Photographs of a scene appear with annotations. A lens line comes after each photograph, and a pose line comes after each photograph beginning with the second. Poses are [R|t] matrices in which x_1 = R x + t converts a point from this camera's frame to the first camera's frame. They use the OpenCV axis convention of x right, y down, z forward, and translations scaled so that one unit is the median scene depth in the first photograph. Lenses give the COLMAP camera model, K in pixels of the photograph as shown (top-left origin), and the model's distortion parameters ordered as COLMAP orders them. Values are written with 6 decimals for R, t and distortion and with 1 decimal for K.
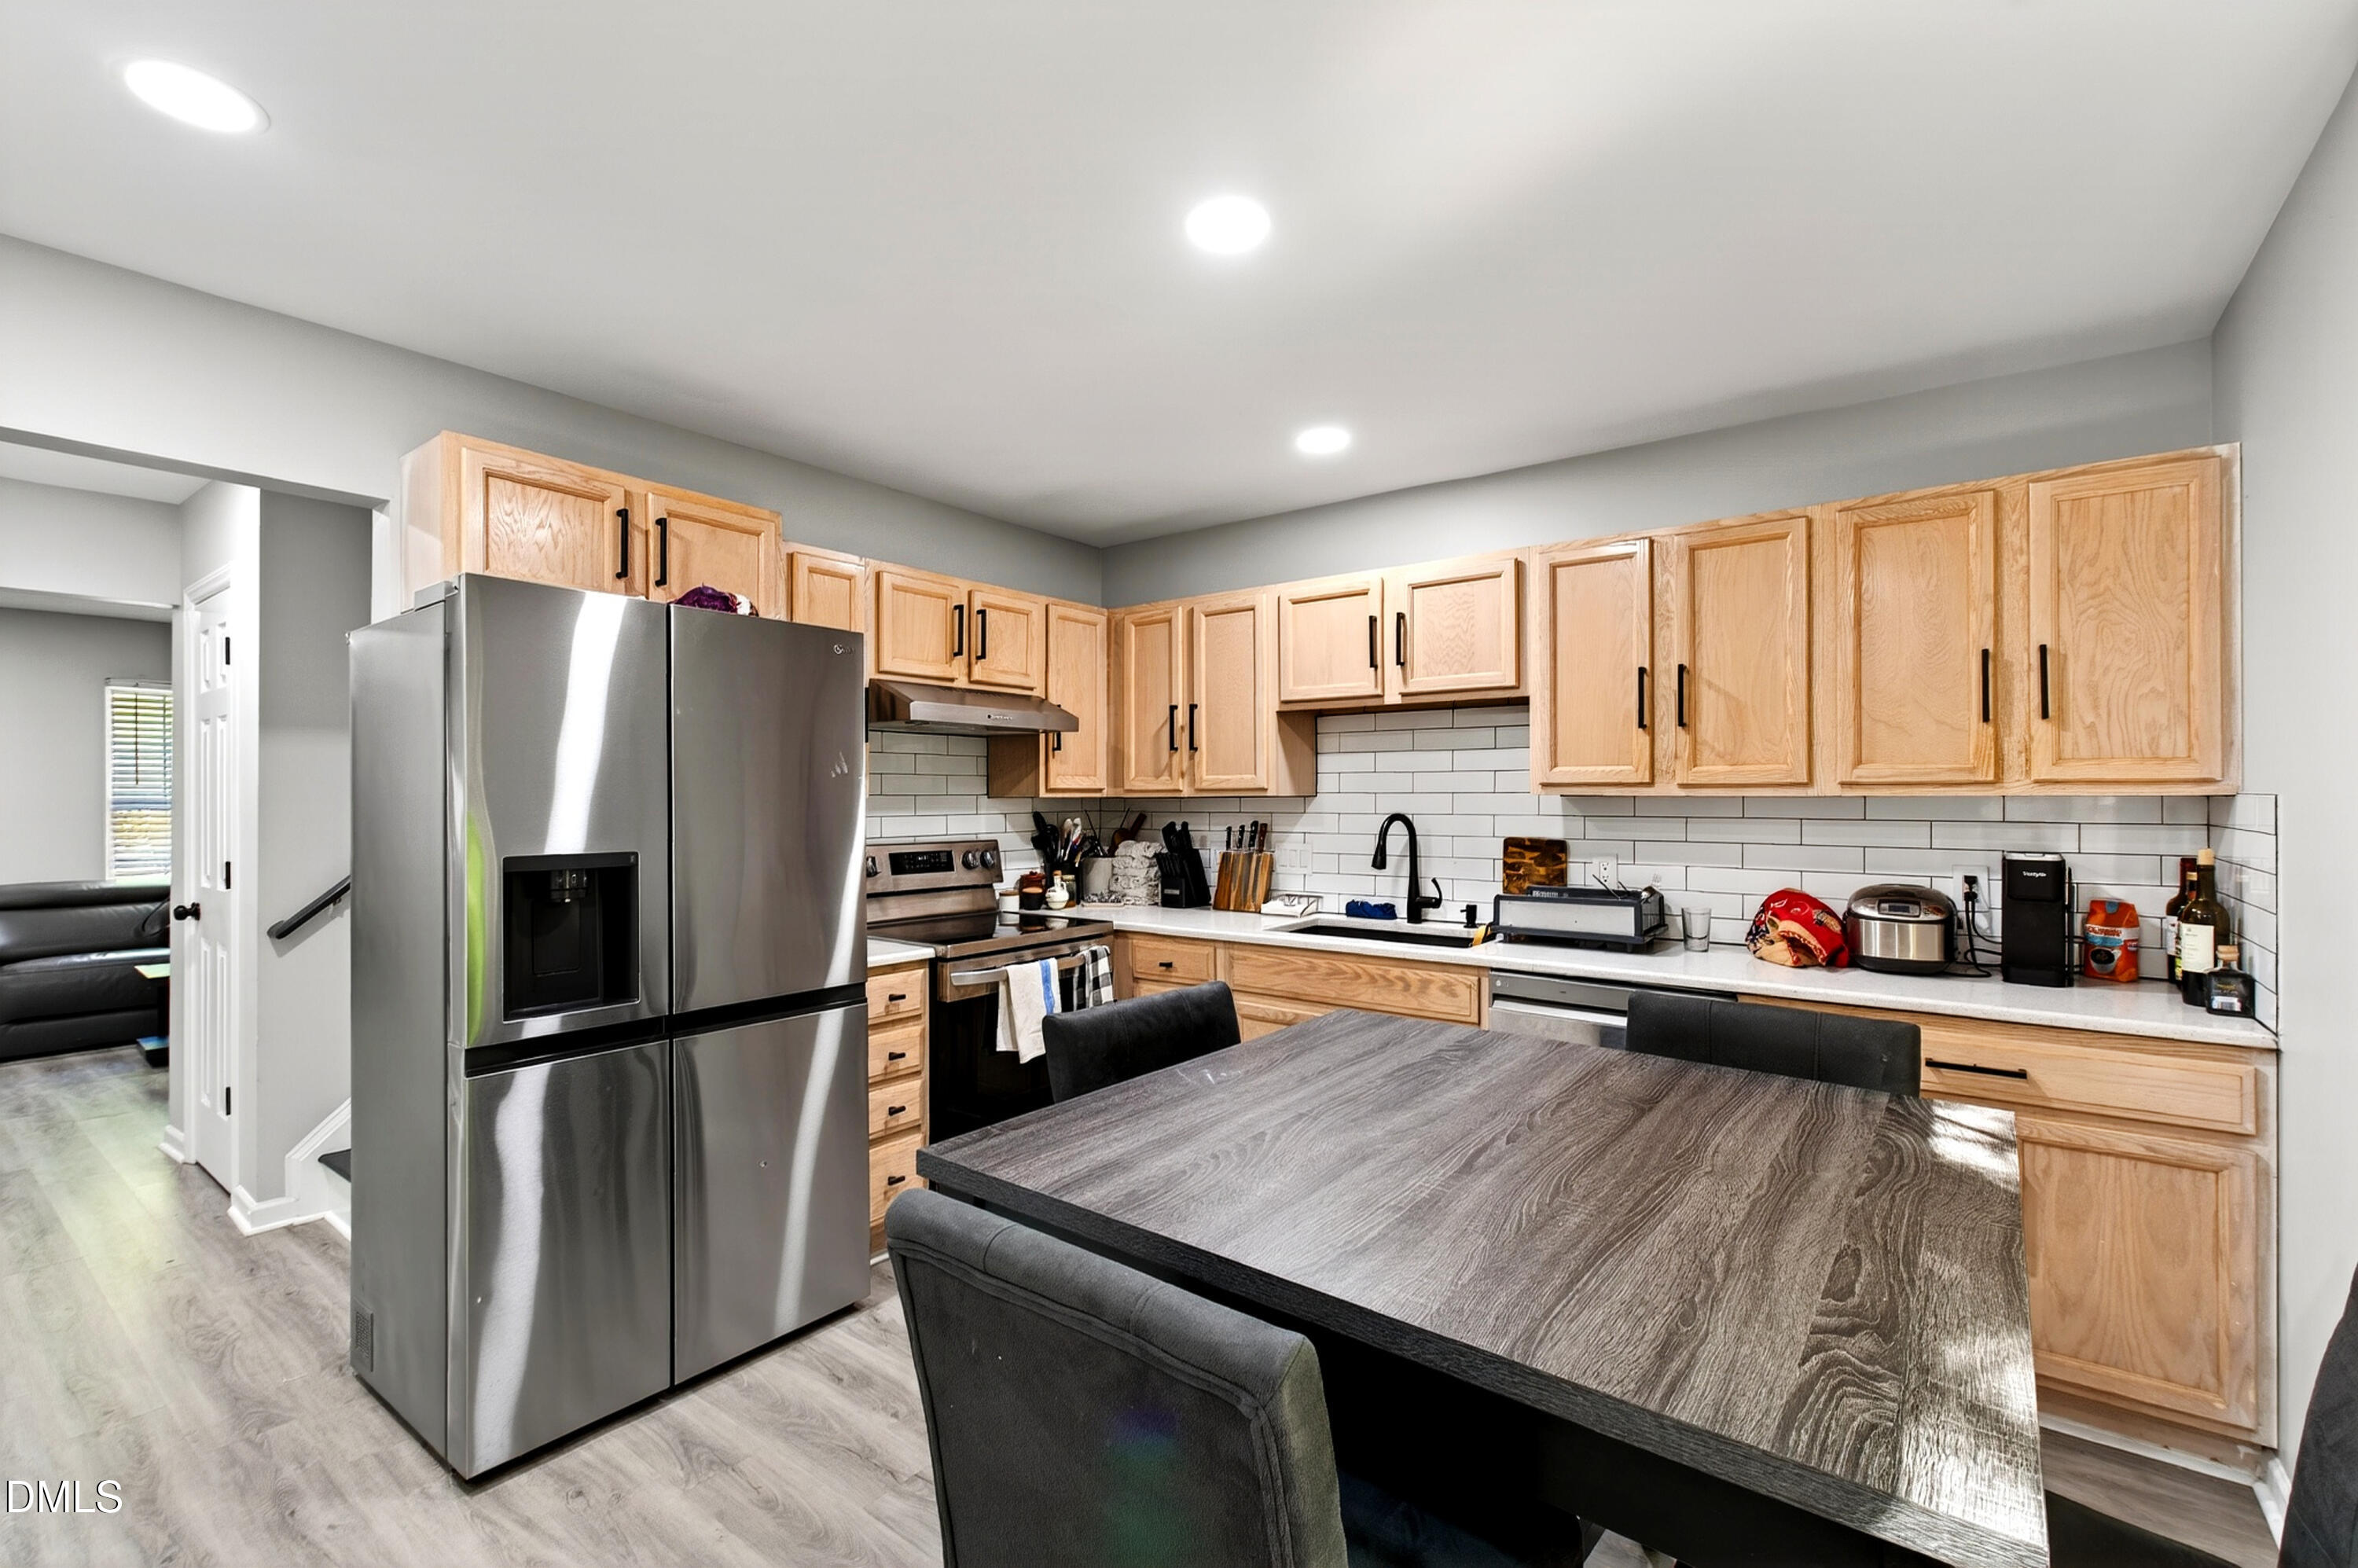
lens RADIAL K [[1029.0, 0, 1186.2], [0, 1029.0, 794.0], [0, 0, 1]] dist [0.002349, 0.000017]
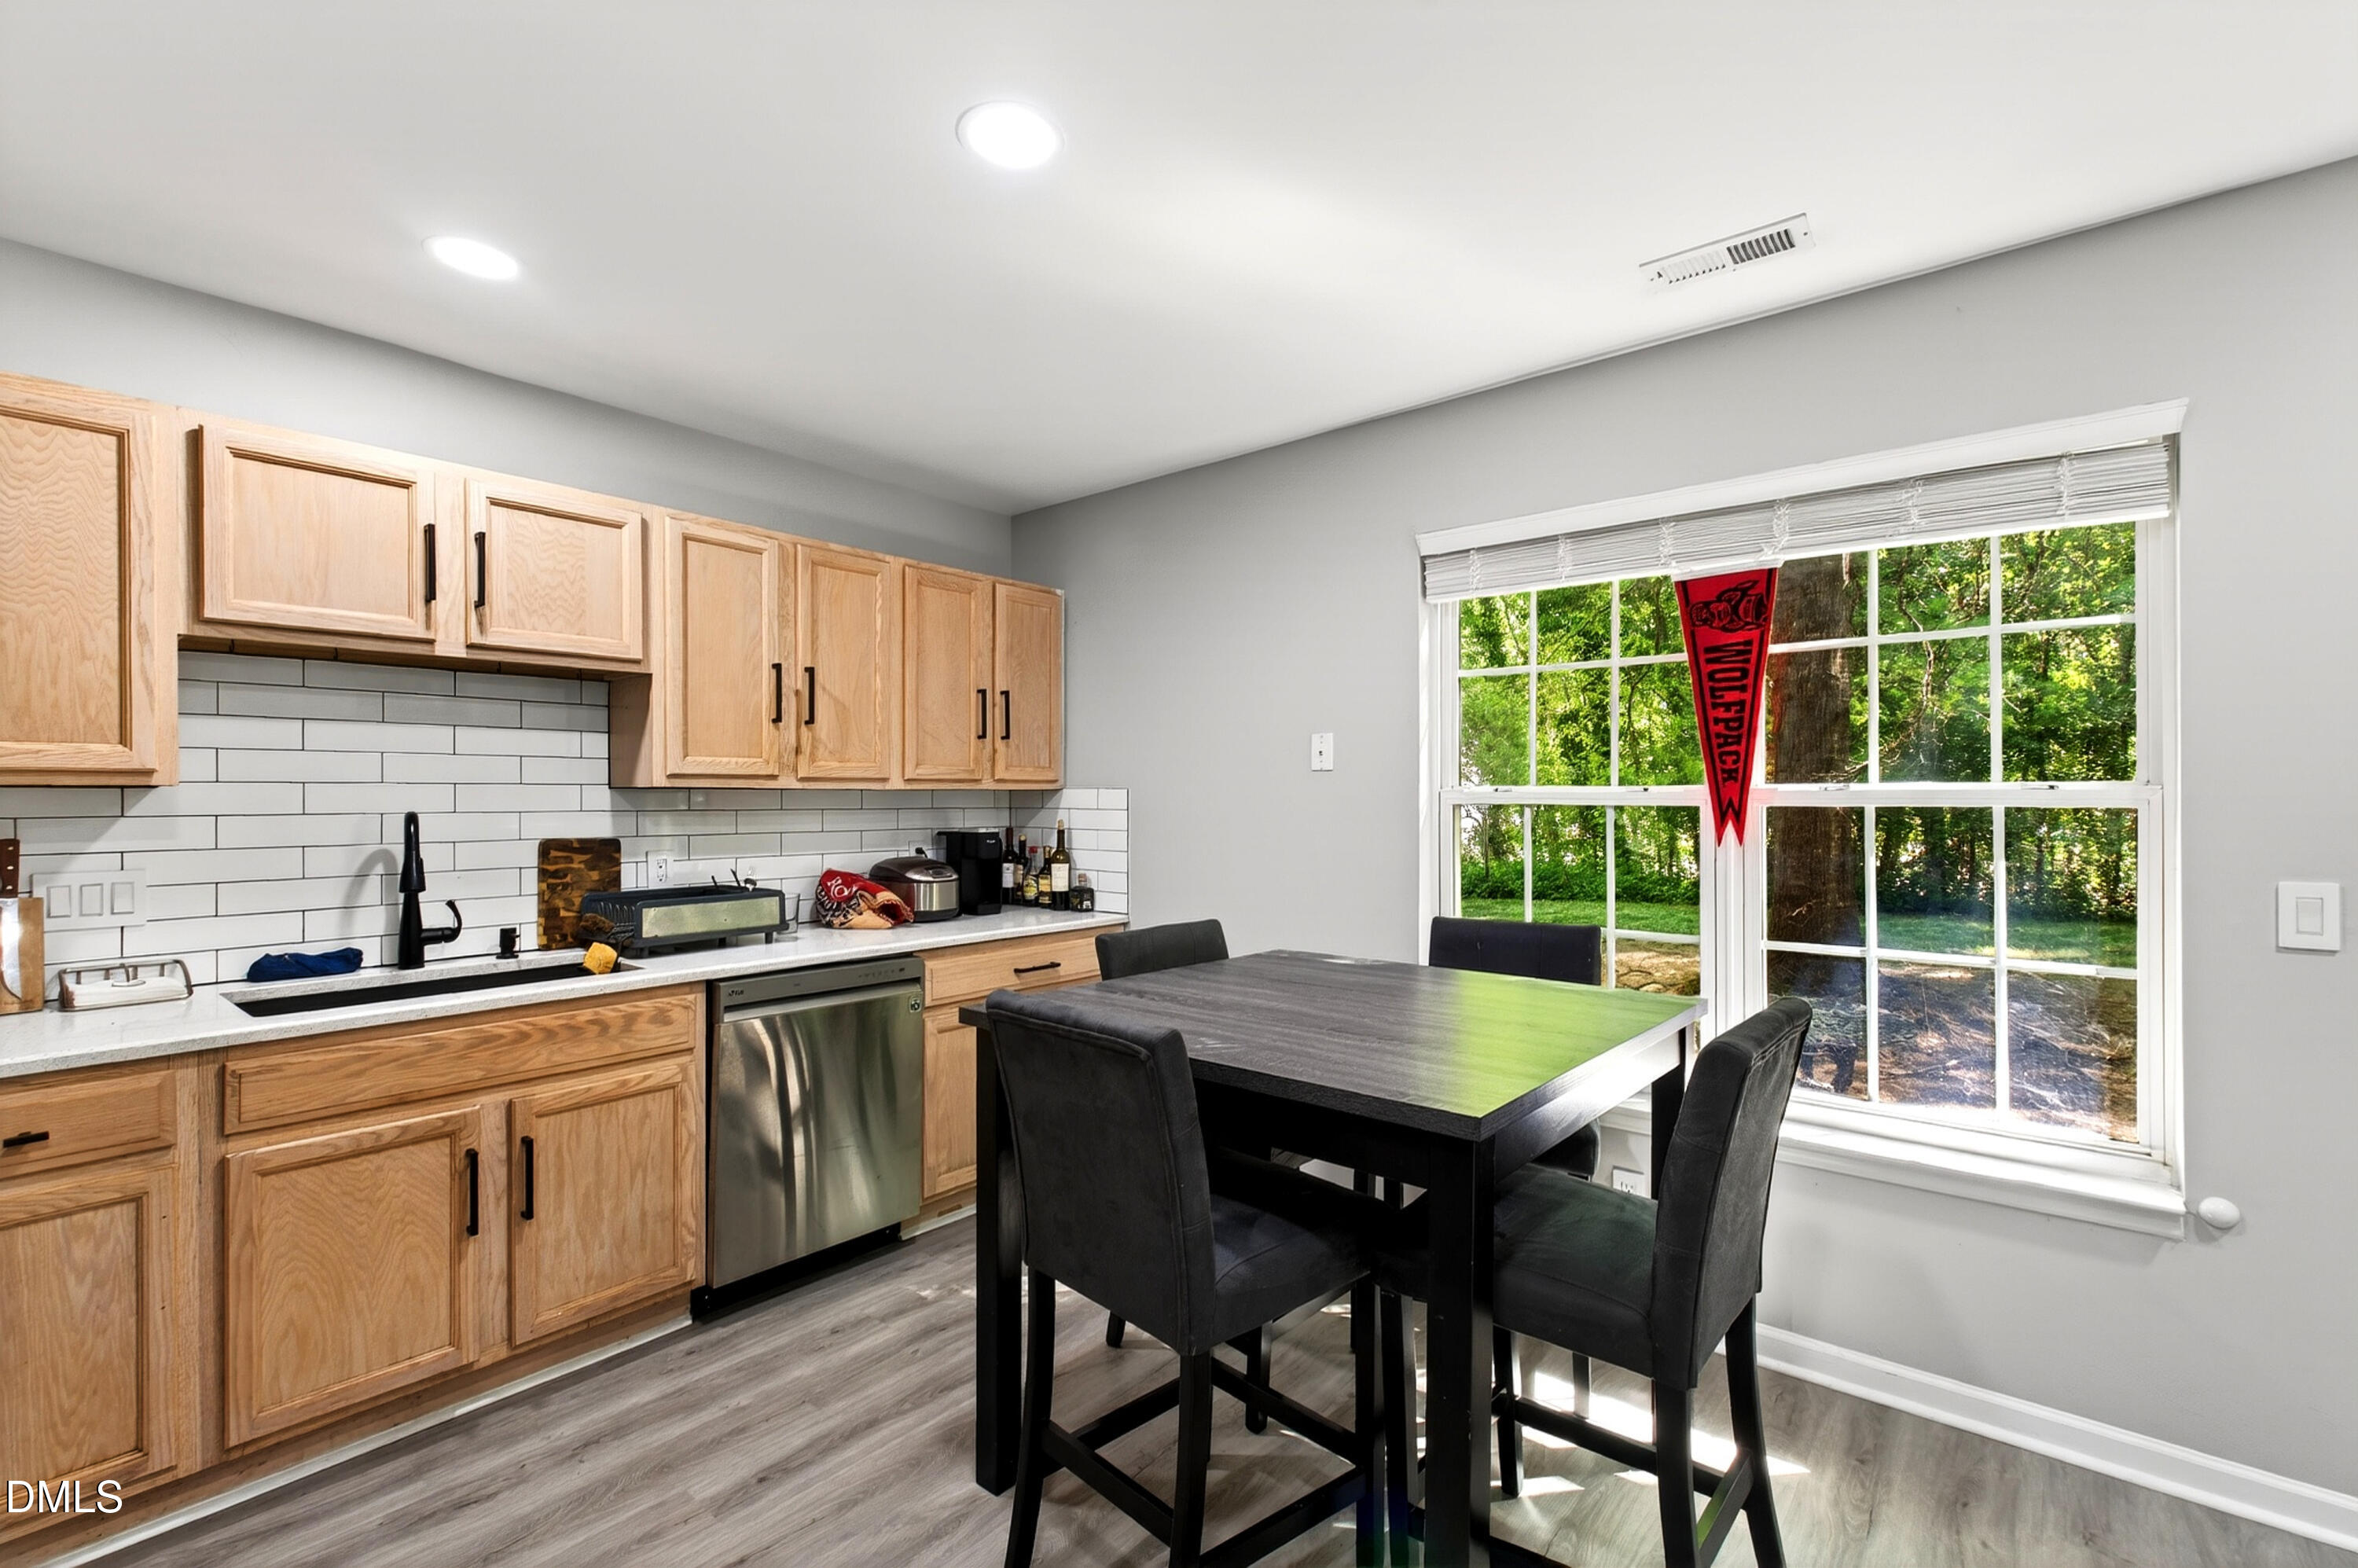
lens RADIAL K [[1029.0, 0, 1186.2], [0, 1029.0, 794.0], [0, 0, 1]] dist [0.002349, 0.000017]
pose [[0.049799, 0.005051, 0.998747, -0.550707], [0.001559, 0.999986, -0.005135, 0.013233], [-0.998758, 0.001813, 0.049790, 0.526957]]
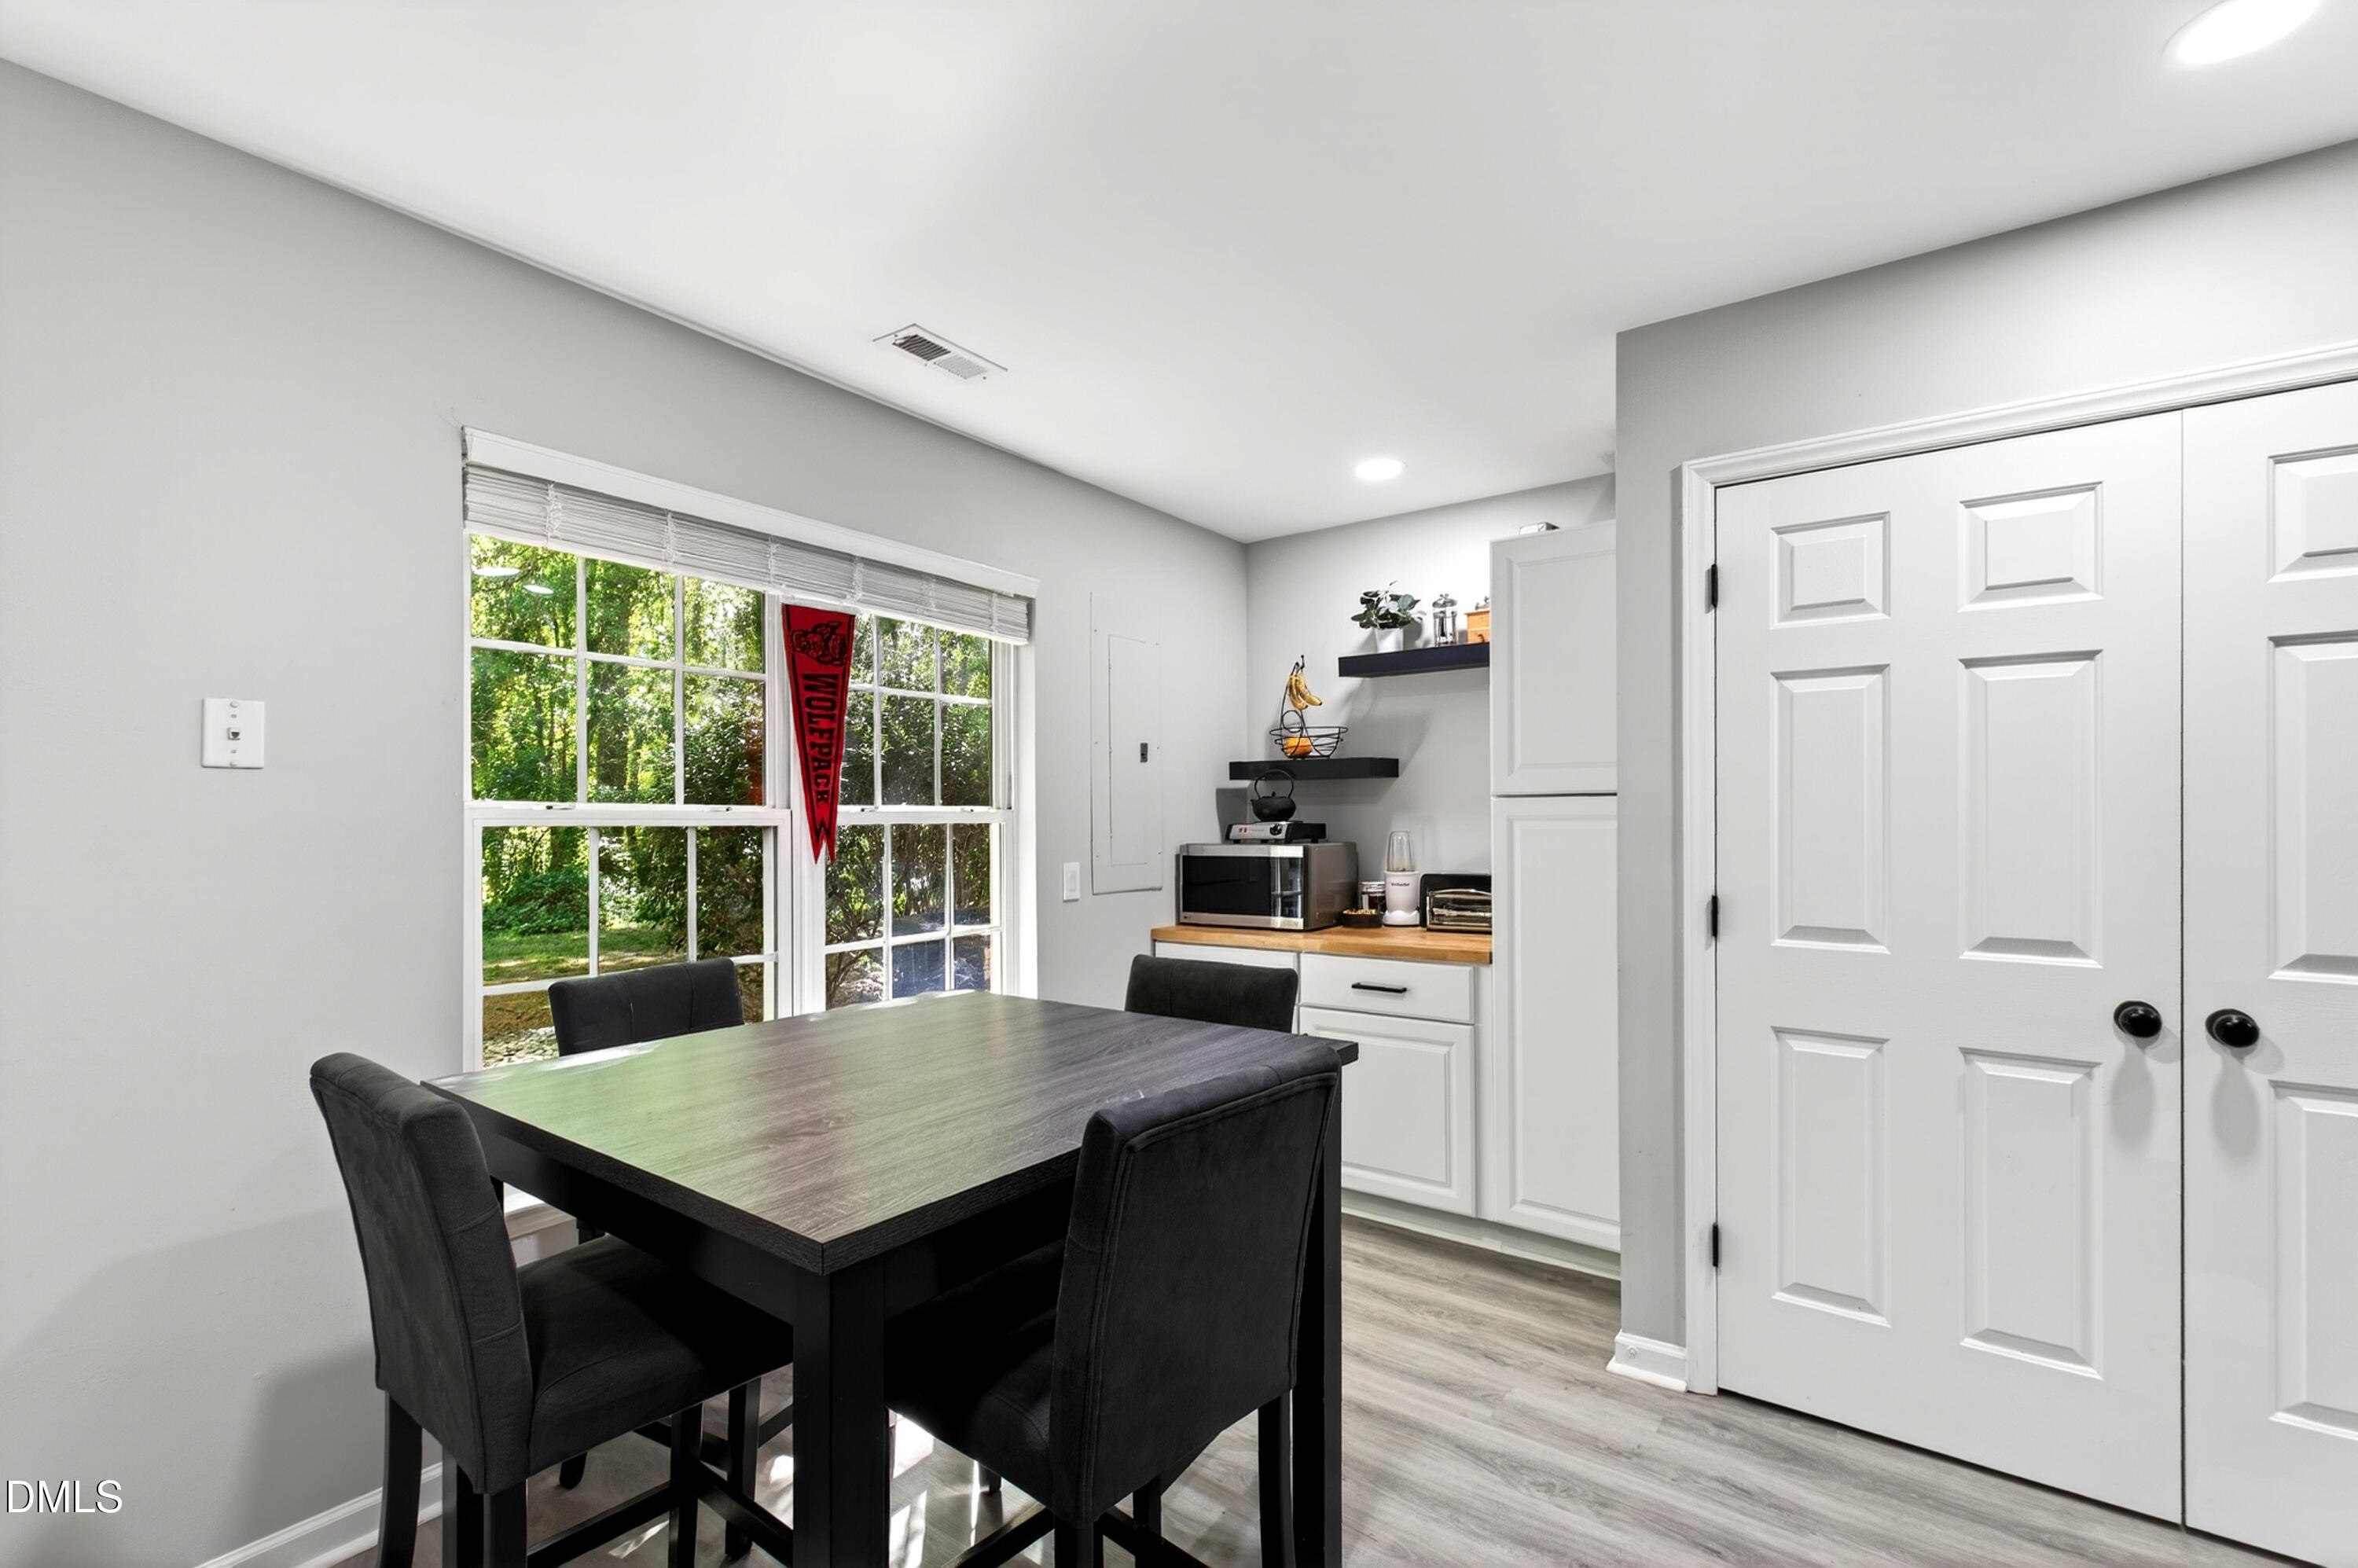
lens RADIAL K [[1039.1, 0, 1187.7], [0, 1039.1, 811.3], [0, 0, 1]] dist [0.010916, 0.000555]
pose [[-0.999954, 0.003105, -0.009126, -0.005974], [0.003159, 0.999978, -0.005915, 0.013598], [0.009107, -0.005944, -0.999941, 1.040354]]
